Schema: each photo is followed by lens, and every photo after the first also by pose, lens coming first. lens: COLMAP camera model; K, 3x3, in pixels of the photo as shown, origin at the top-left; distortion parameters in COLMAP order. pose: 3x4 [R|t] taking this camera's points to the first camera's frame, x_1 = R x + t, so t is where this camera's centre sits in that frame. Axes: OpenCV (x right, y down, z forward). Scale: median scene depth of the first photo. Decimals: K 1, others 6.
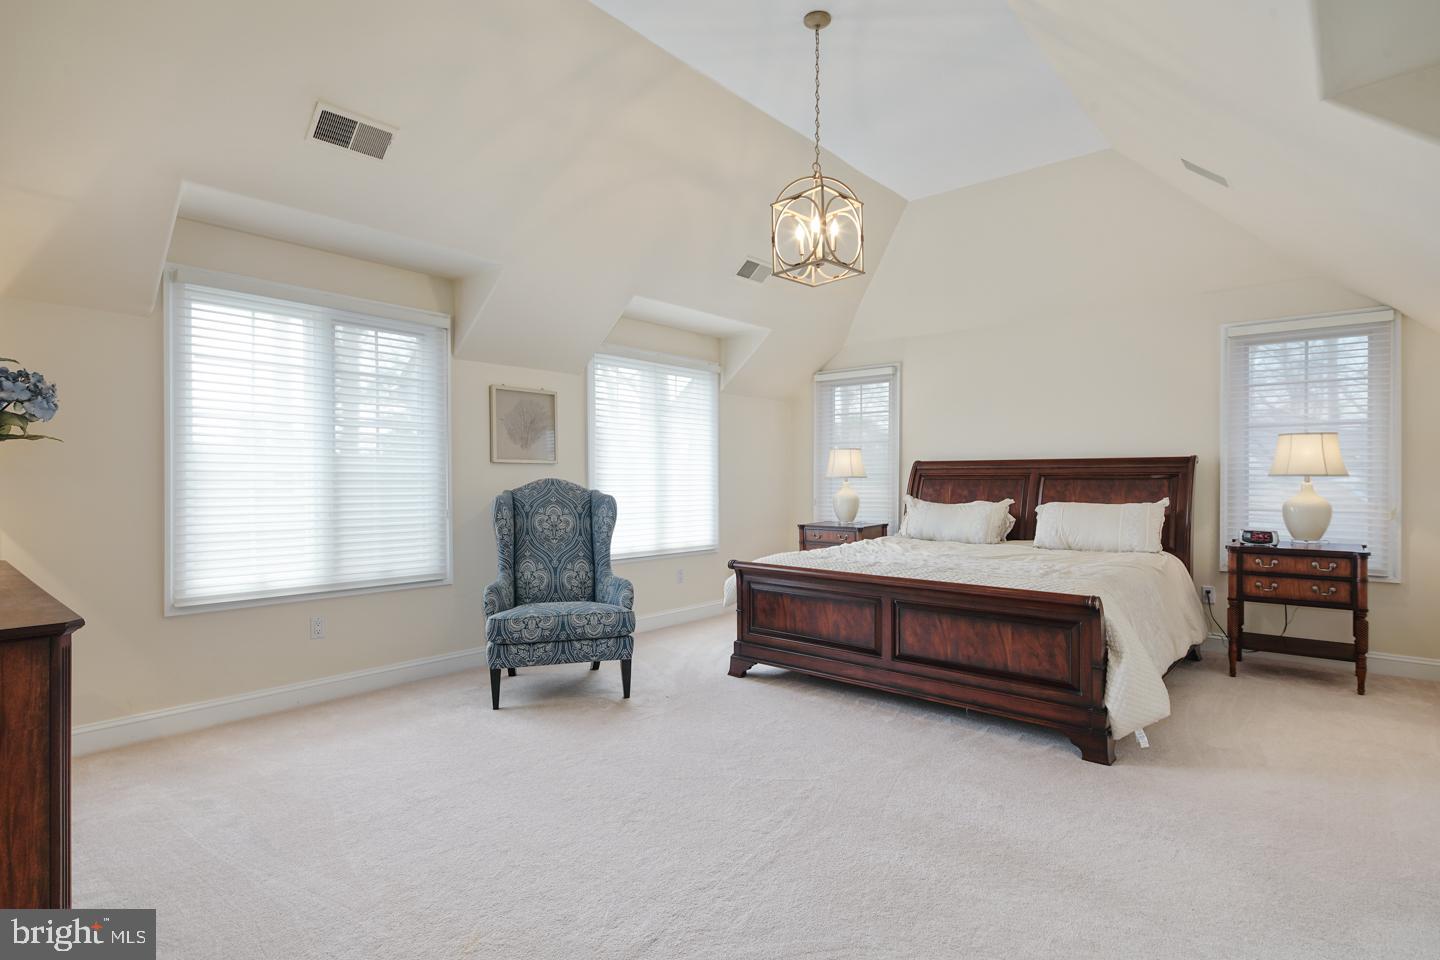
lens RADIAL K [[706.4, 0, 720.0], [0, 706.4, 480.0], [0, 0, 1]] dist [0.003164, 0.000041]
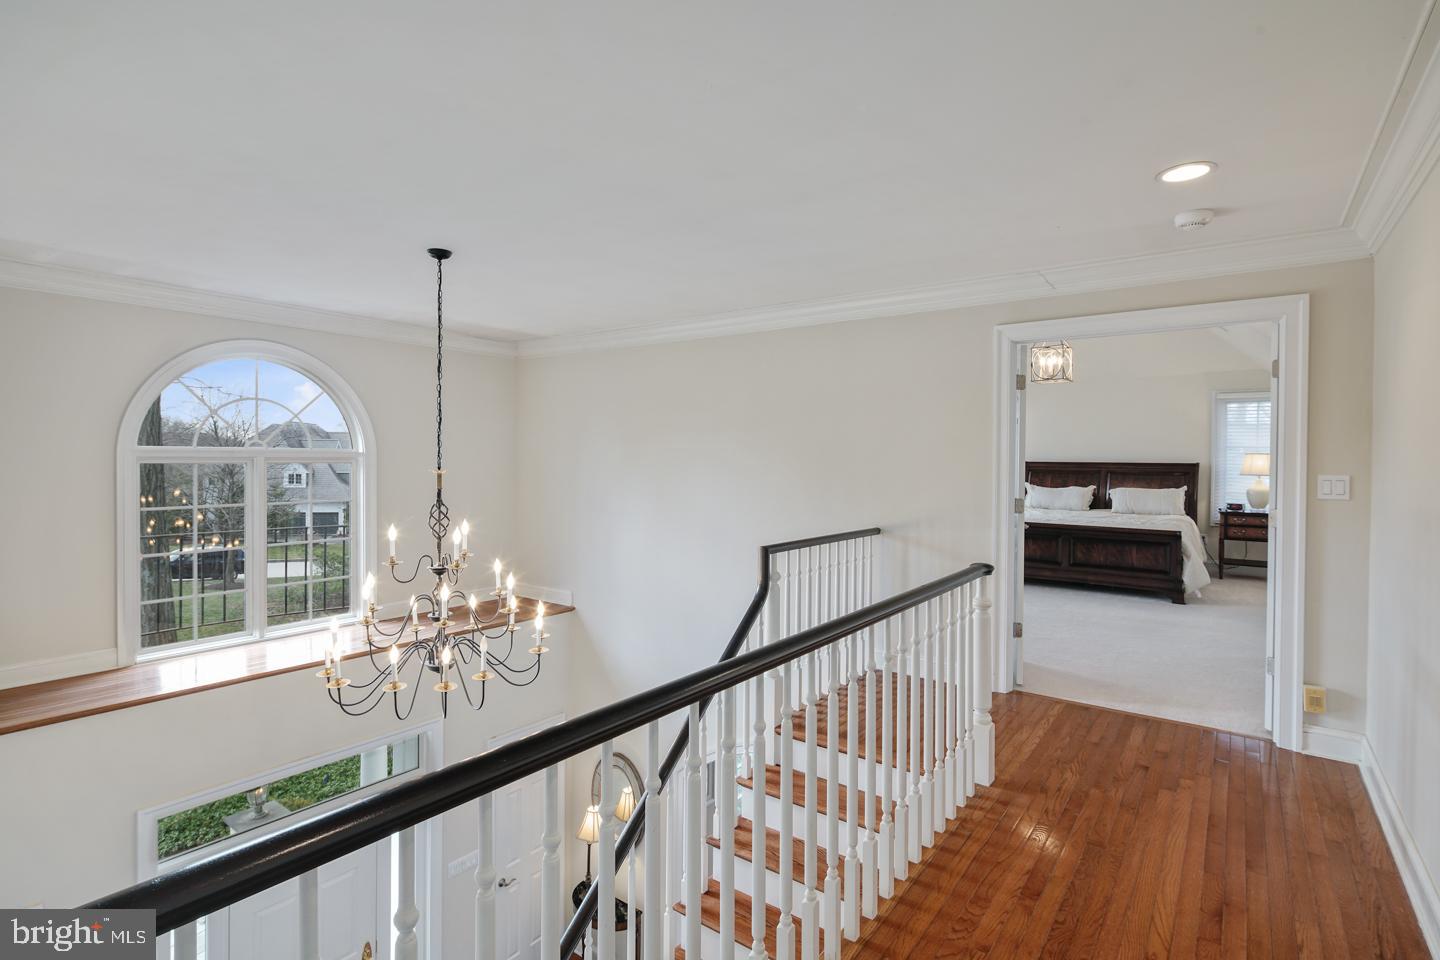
lens RADIAL K [[693.1, 0, 721.4], [0, 693.1, 463.3], [0, 0, 1]] dist [0.013033, 0.000205]
pose [[0.997215, 0.006620, 0.074292, -0.778851], [-0.007339, 0.999929, 0.009420, -0.045765], [-0.074225, -0.009939, 0.997192, -0.793590]]
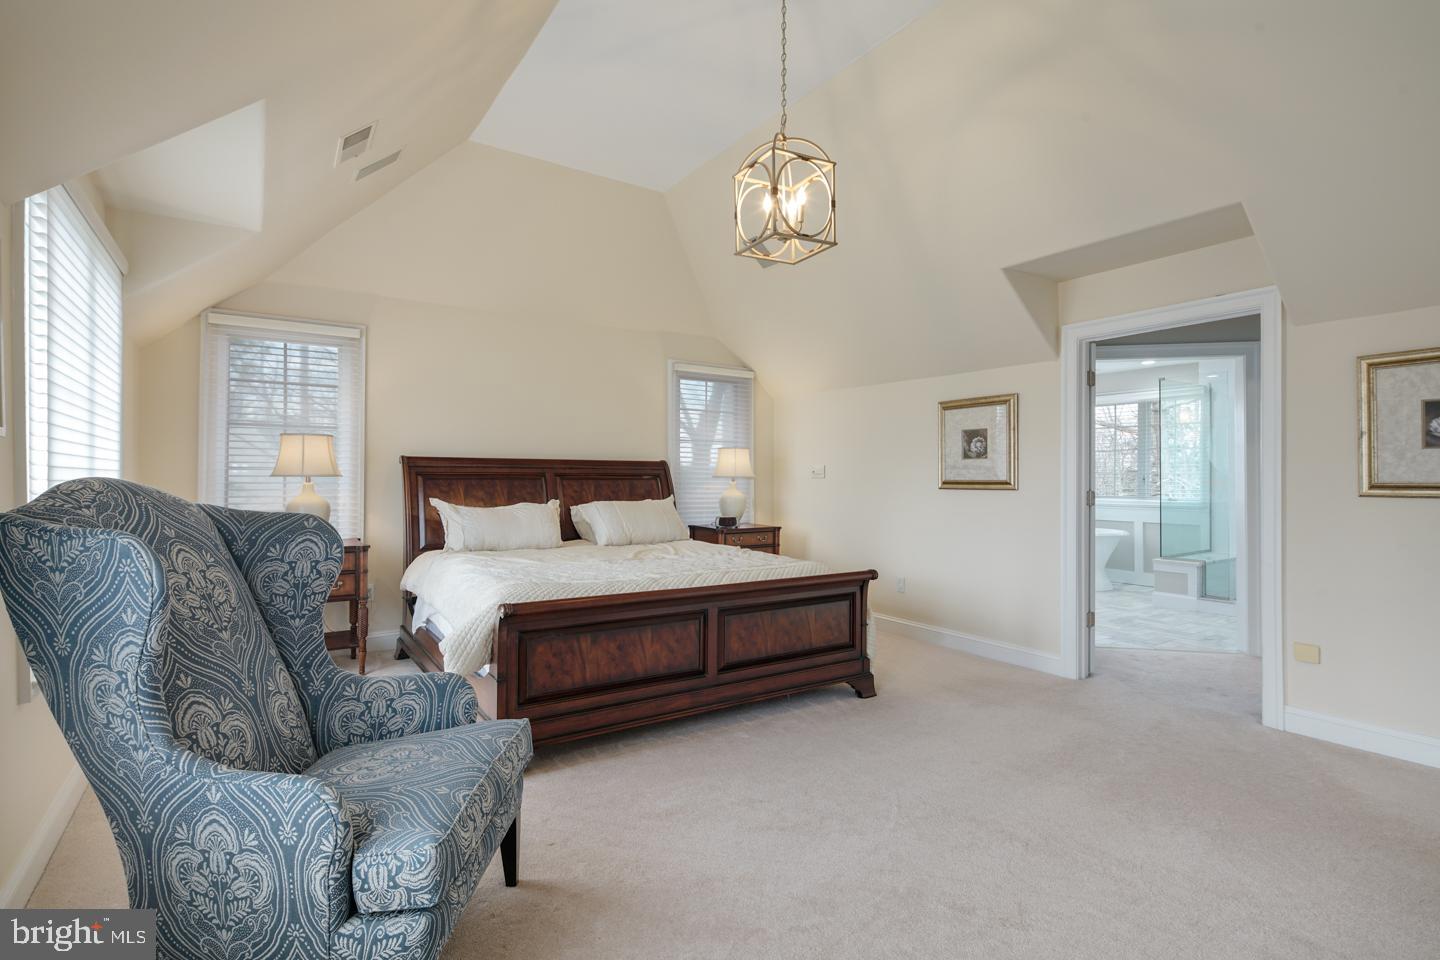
lens RADIAL K [[706.4, 0, 720.0], [0, 706.4, 480.0], [0, 0, 1]] dist [0.003164, 0.000041]
pose [[0.276491, -0.001984, 0.961015, -0.558614], [-0.000423, 0.999998, 0.002186, -0.002890], [-0.961017, -0.001010, 0.276489, 0.634408]]
